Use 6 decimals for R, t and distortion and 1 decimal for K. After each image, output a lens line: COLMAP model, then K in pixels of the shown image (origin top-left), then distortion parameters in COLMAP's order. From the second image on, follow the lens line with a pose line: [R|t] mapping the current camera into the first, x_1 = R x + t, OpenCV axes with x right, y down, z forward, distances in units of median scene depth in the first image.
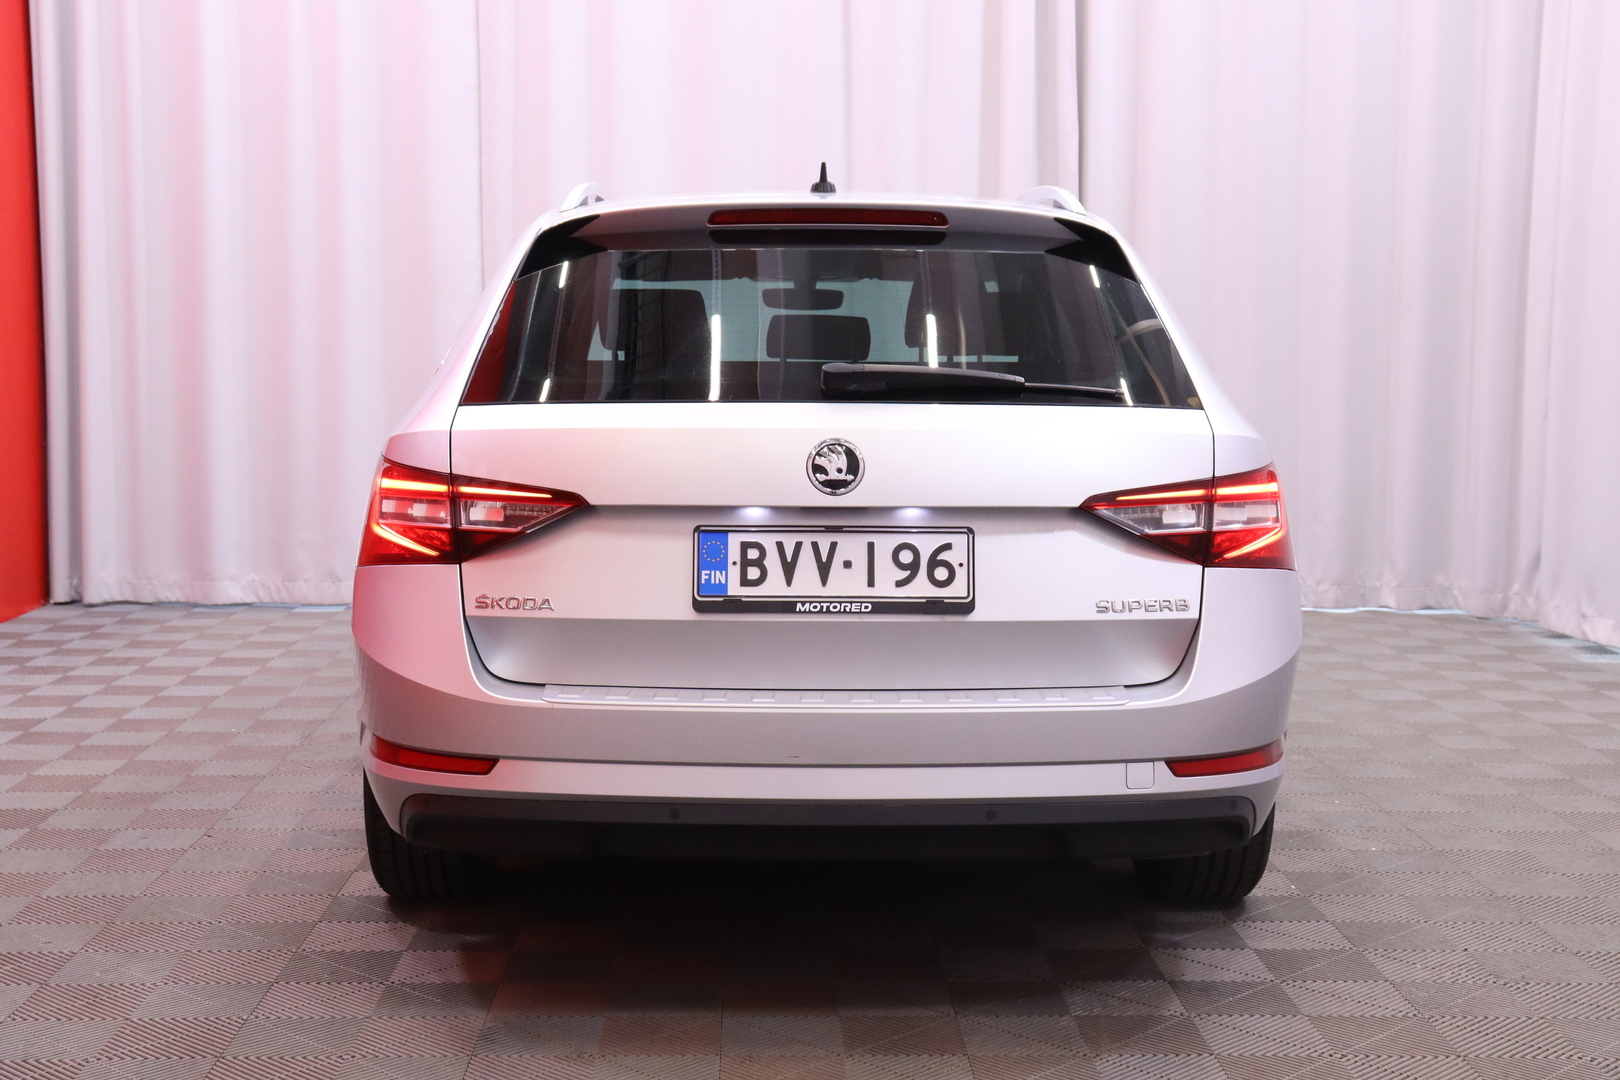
lens RADIAL K [[2277.0, 0, 810.0], [0, 2277.0, 540.0], [0, 0, 1]] dist [-0.027893, -0.055316]
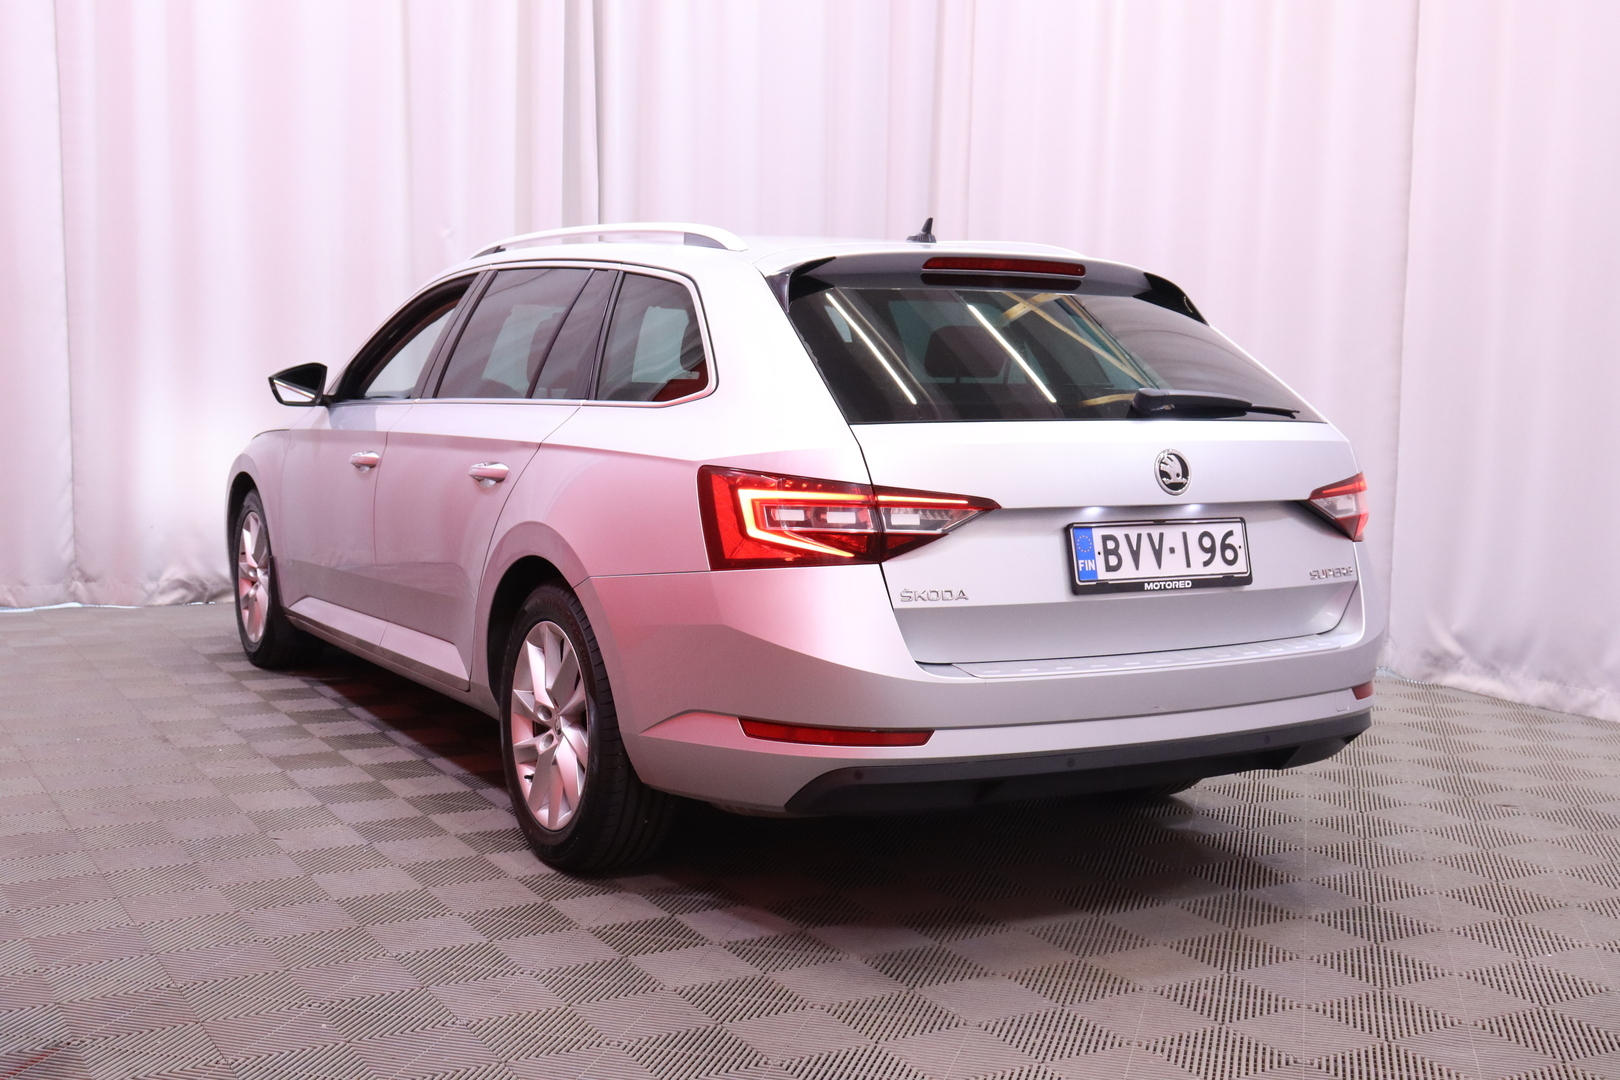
lens RADIAL K [[1890.7, 0, 810.0], [0, 1890.7, 540.0], [0, 0, 1]] dist [0.018201, -0.006523]
pose [[0.876720, -0.037102, 0.479568, -0.652450], [0.030848, 0.999305, 0.020918, -0.022658], [-0.480011, -0.003545, 0.877255, 0.186594]]
